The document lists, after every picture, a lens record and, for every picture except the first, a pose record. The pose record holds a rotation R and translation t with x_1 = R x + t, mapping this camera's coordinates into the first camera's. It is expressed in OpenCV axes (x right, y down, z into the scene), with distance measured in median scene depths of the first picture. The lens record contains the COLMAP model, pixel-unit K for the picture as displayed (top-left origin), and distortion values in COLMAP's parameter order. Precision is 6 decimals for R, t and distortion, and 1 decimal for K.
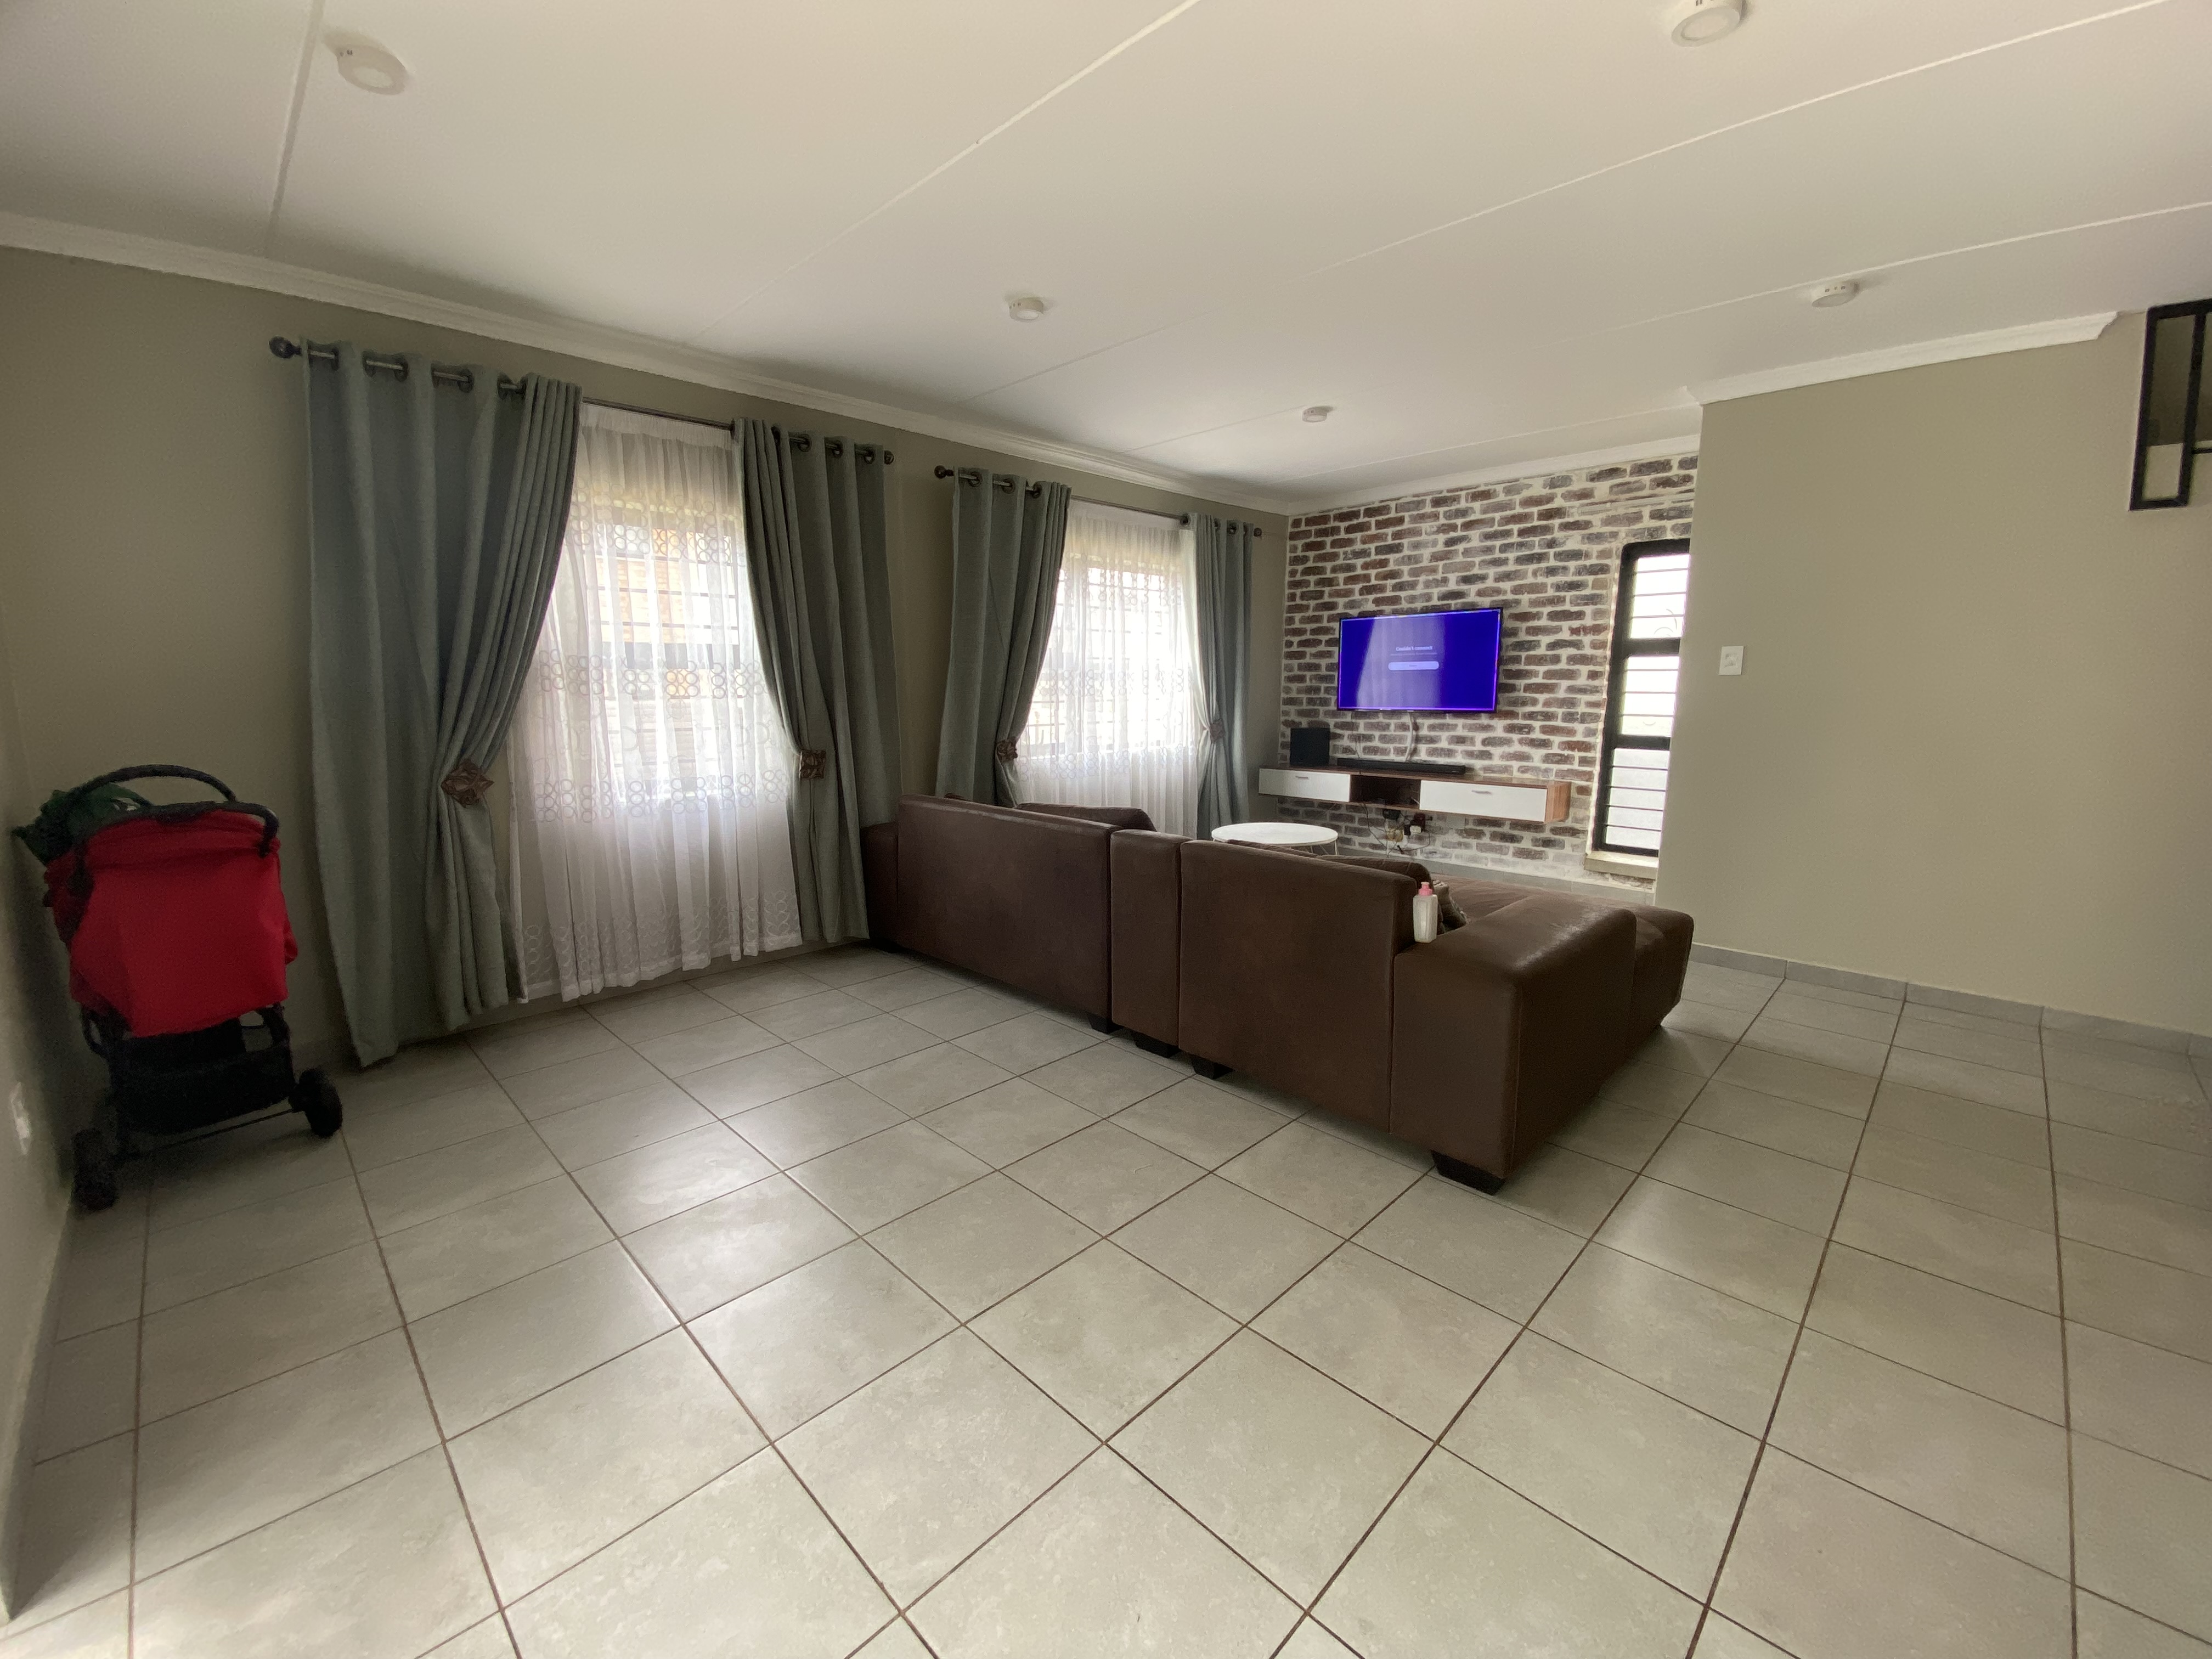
lens RADIAL K [[891.8, 0, 1077.7], [0, 891.8, 828.8], [0, 0, 1]] dist [0.004816, -0.011926]
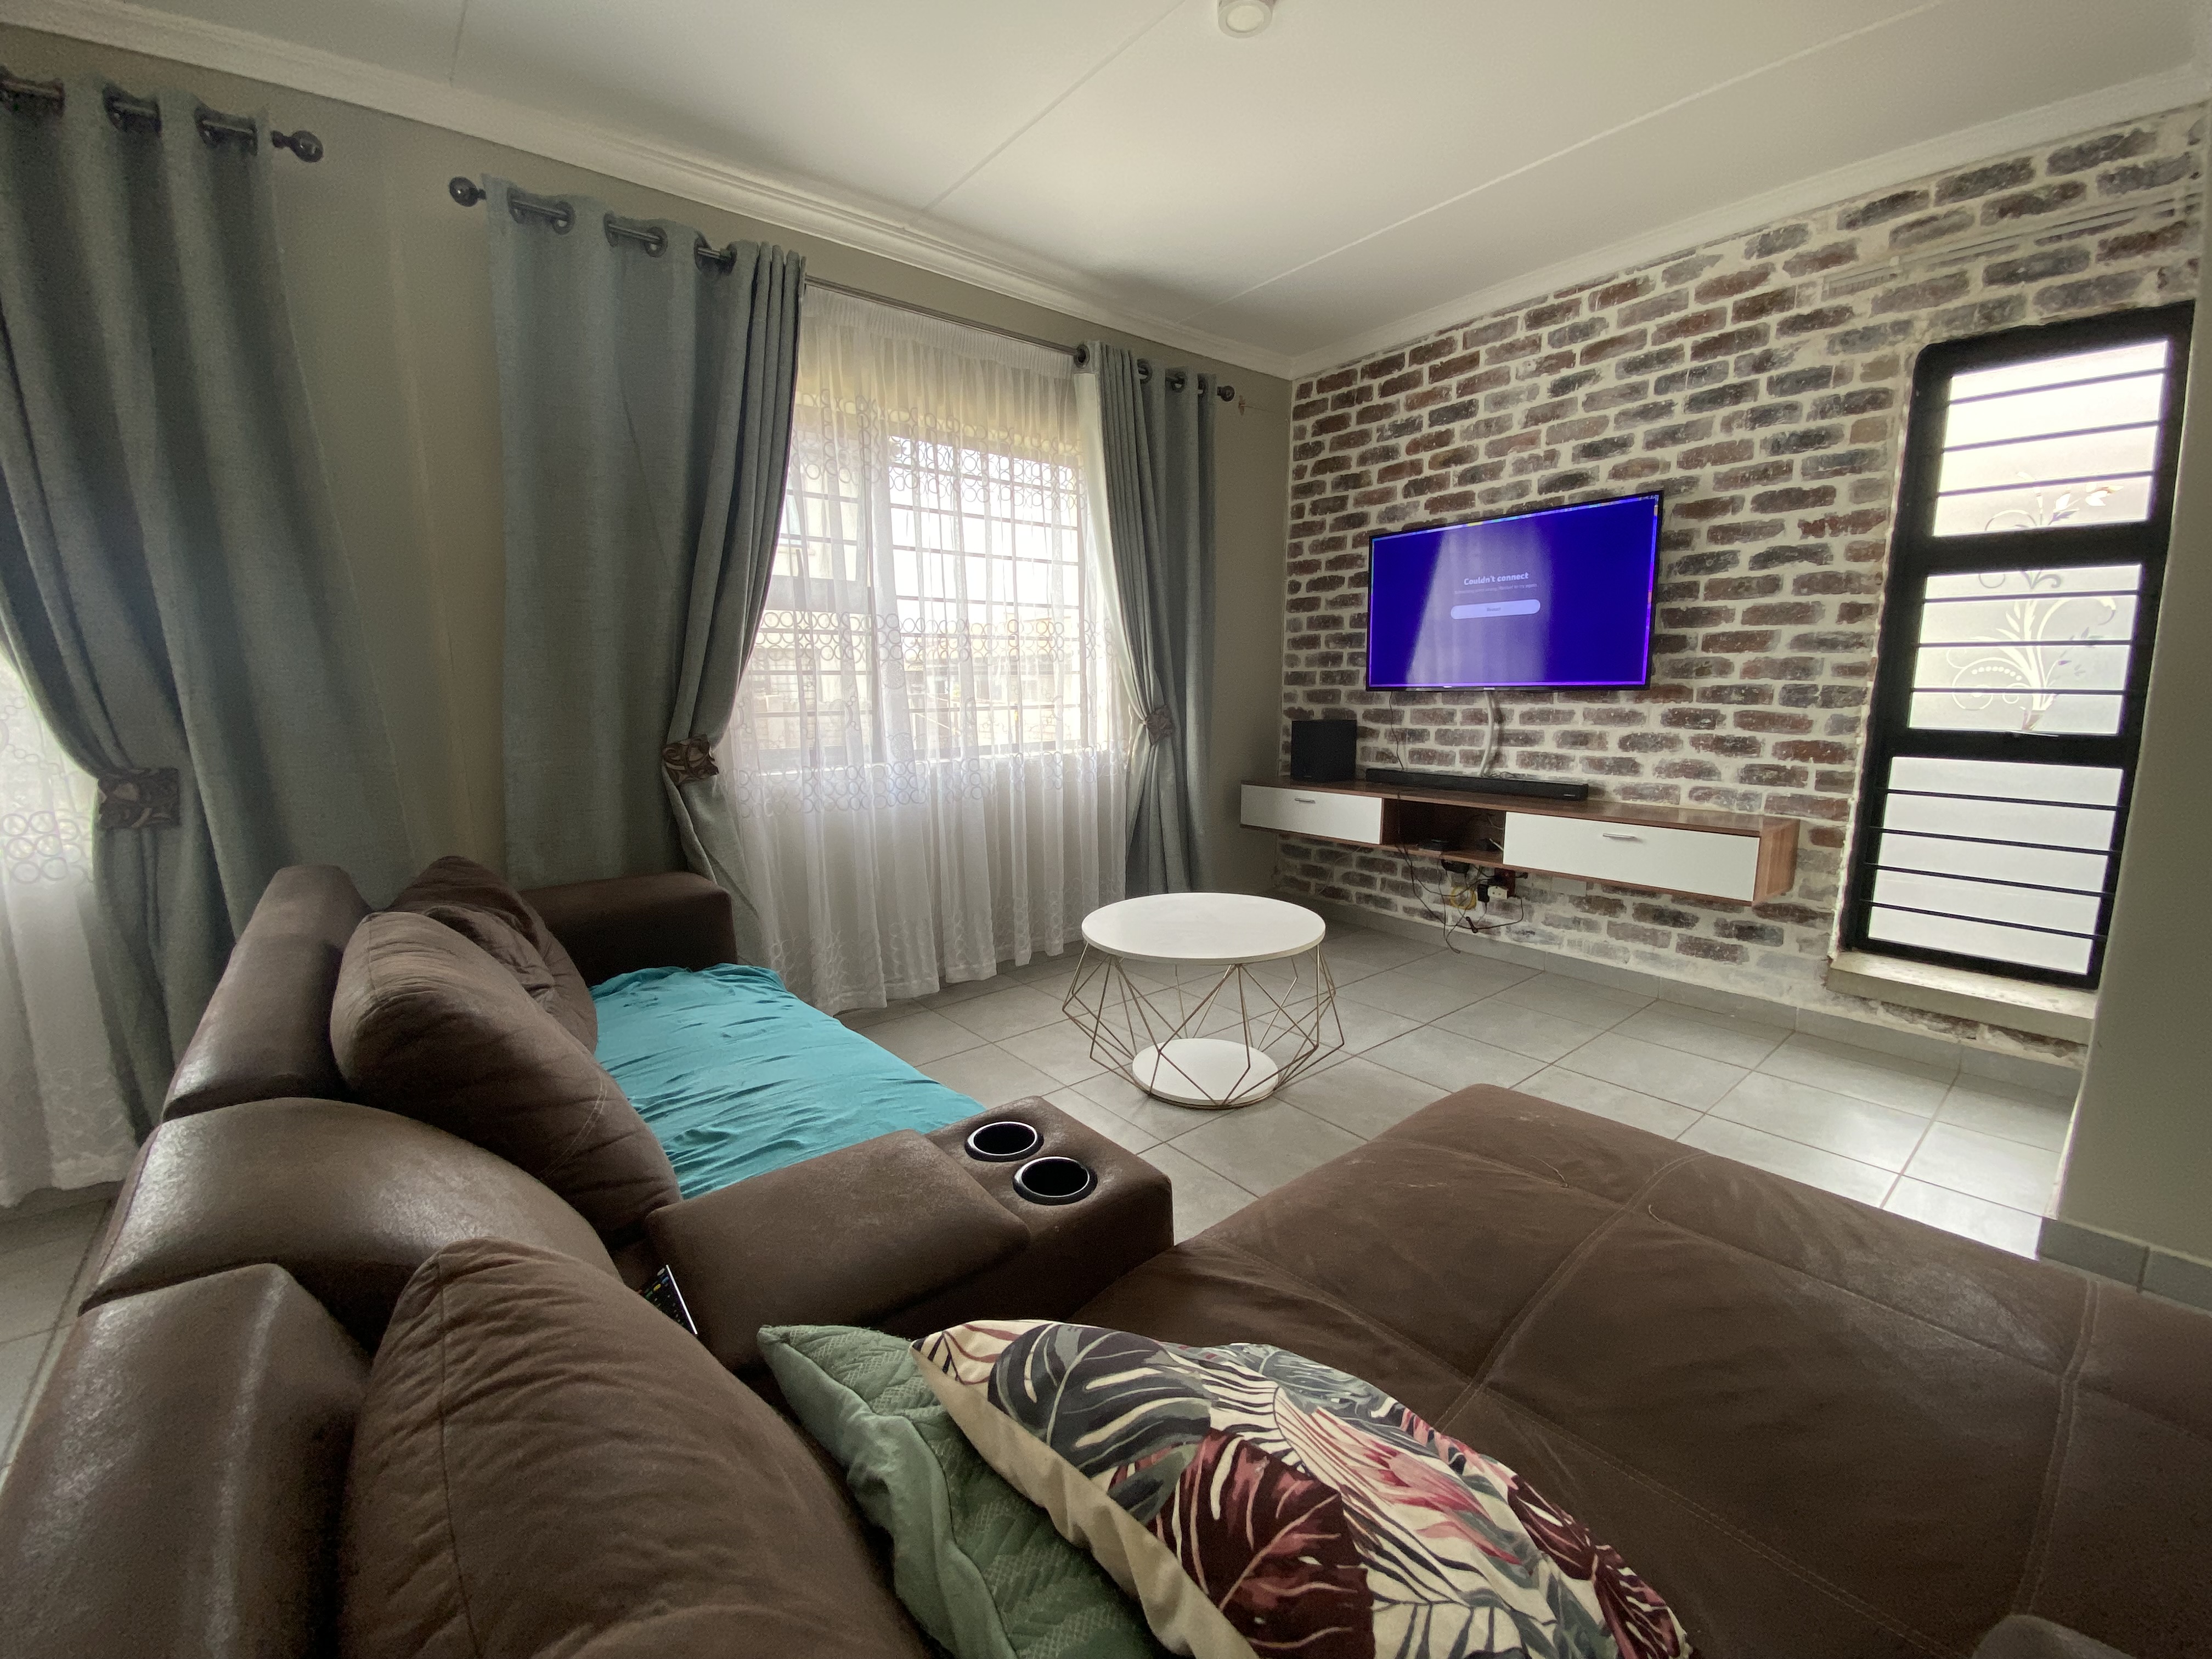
lens RADIAL K [[891.8, 0, 1092.2], [0, 891.8, 824.6], [0, 0, 1]] dist [0.004816, -0.011926]
pose [[0.996304, 0.005730, -0.085700, 0.184733], [-0.005824, 0.999983, -0.000845, -0.046782], [0.085694, 0.001341, 0.996321, 0.444557]]
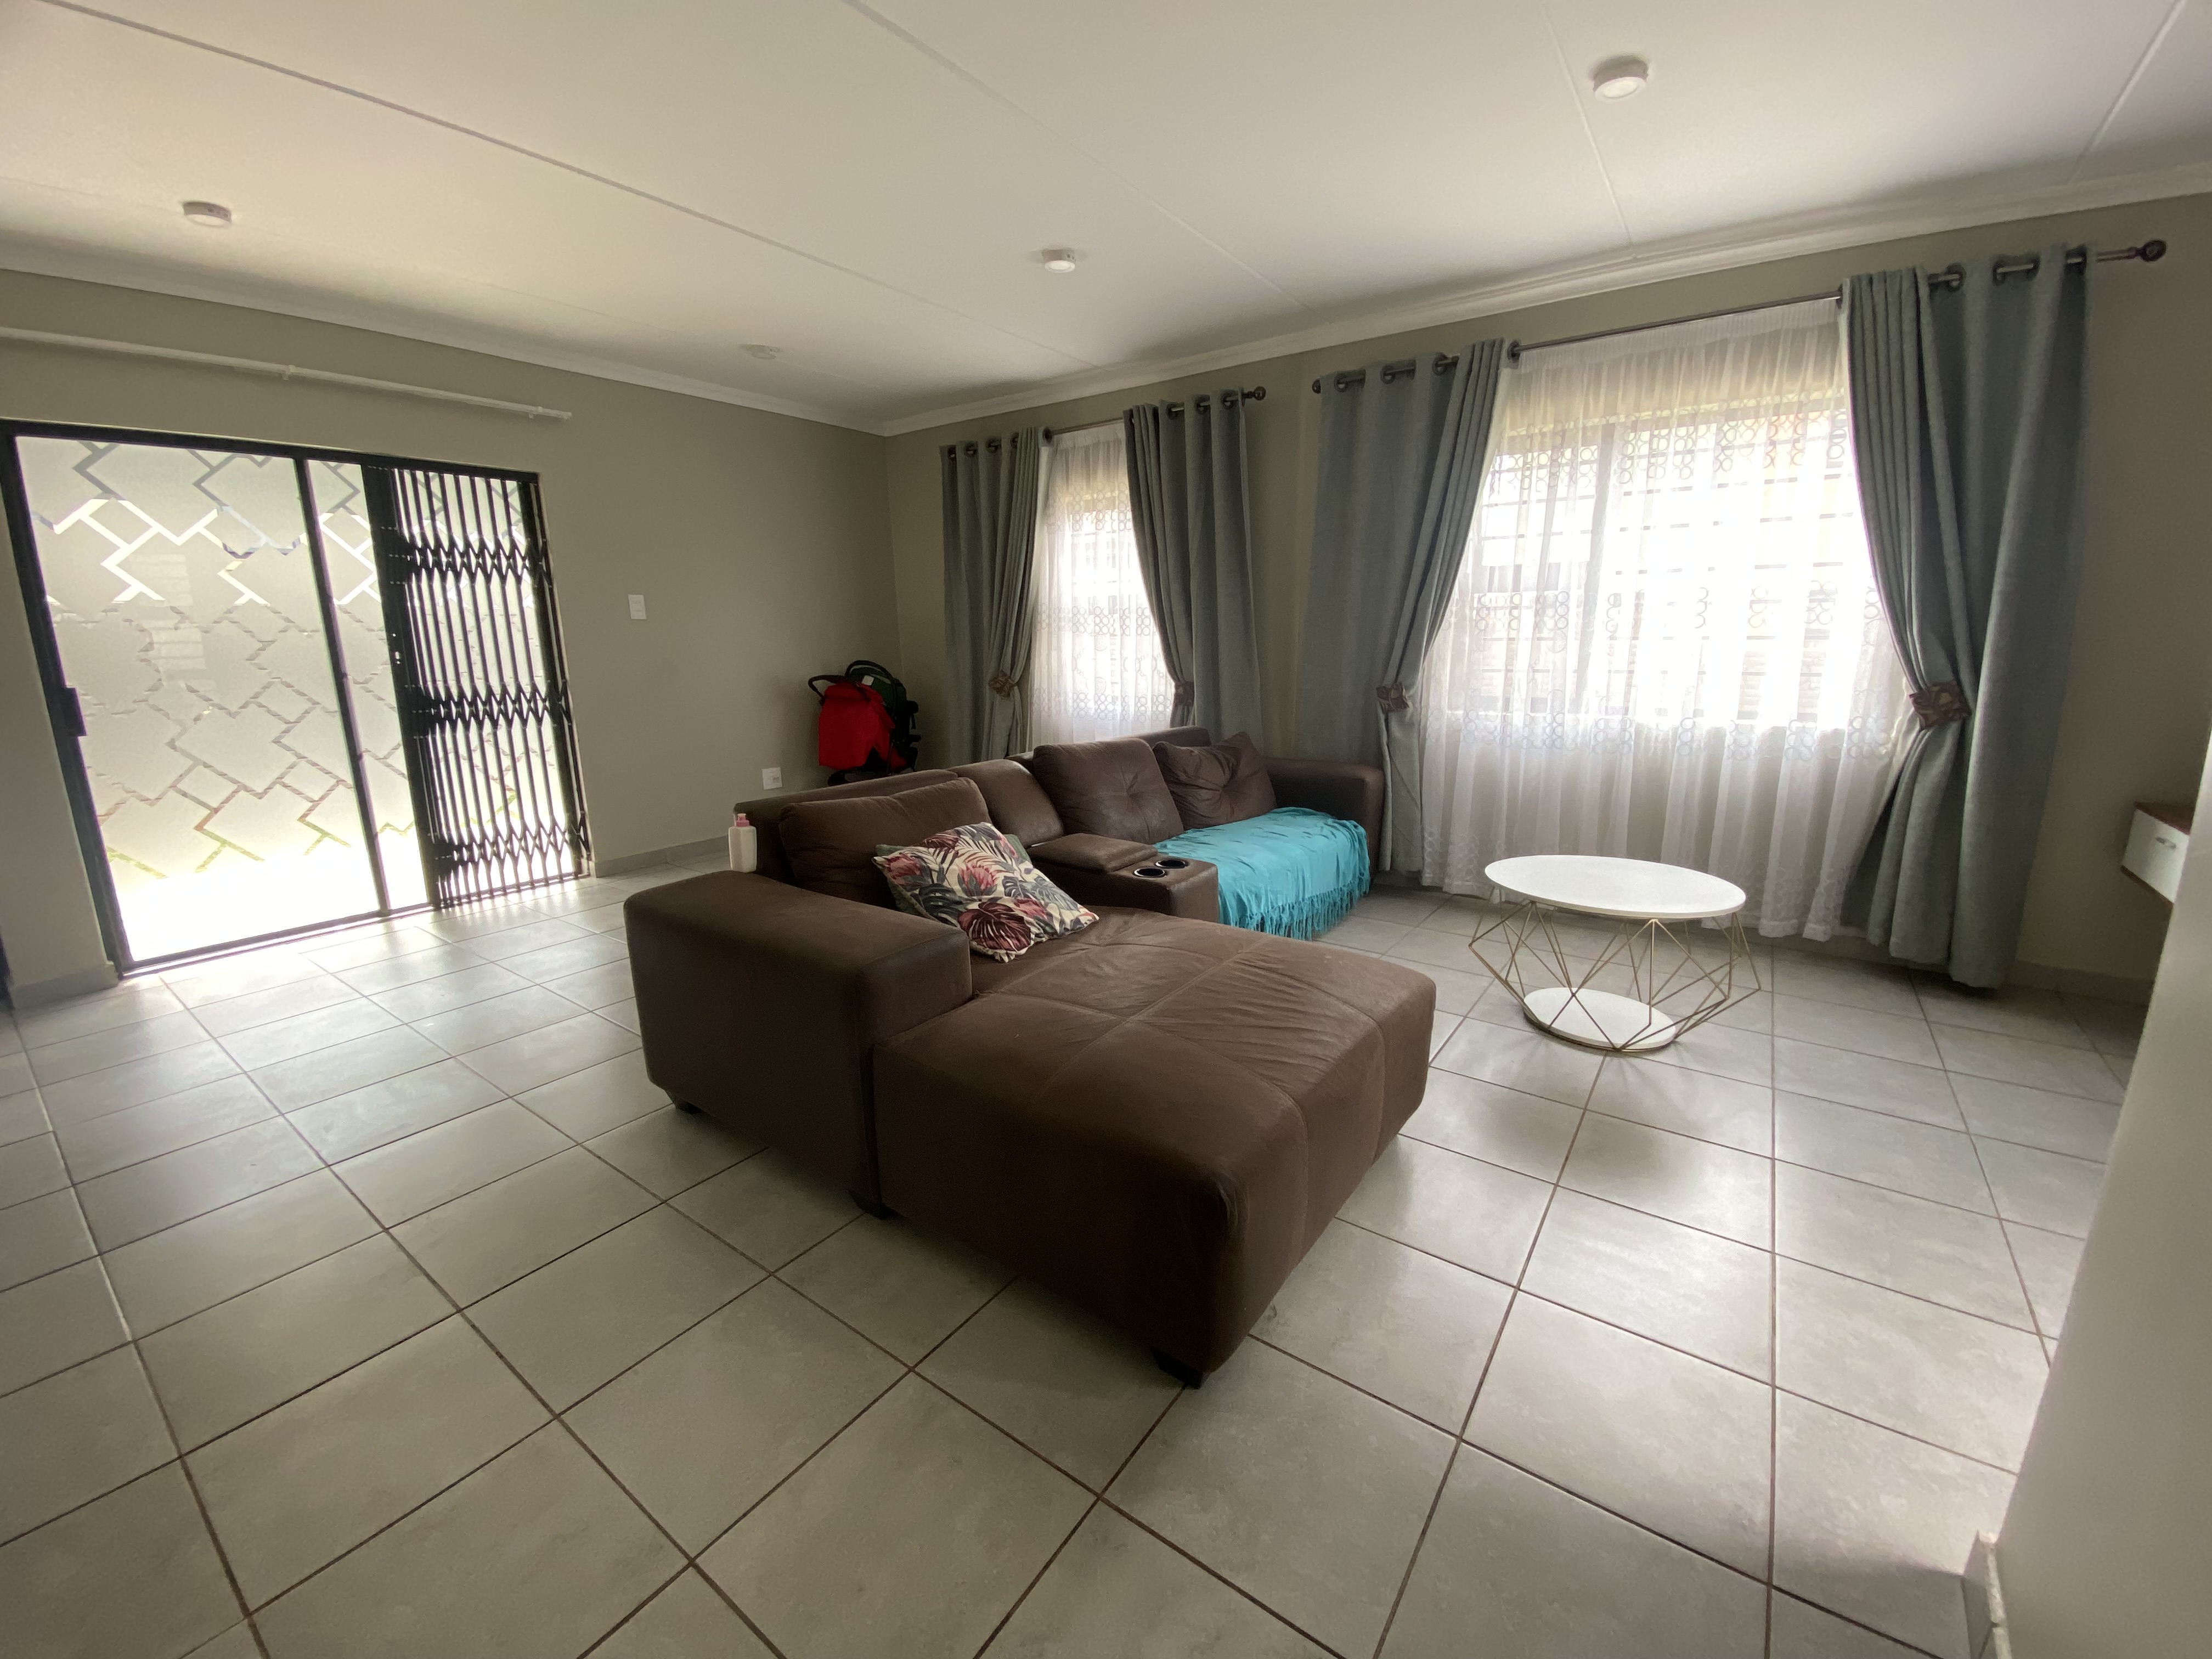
lens RADIAL K [[891.8, 0, 1121.8], [0, 891.8, 828.4], [0, 0, 1]] dist [0.004816, -0.011926]
pose [[0.185048, 0.209790, -0.960076, 0.640174], [-0.150209, 0.971507, 0.183336, -0.077232], [0.971182, 0.110286, 0.211288, 0.532024]]
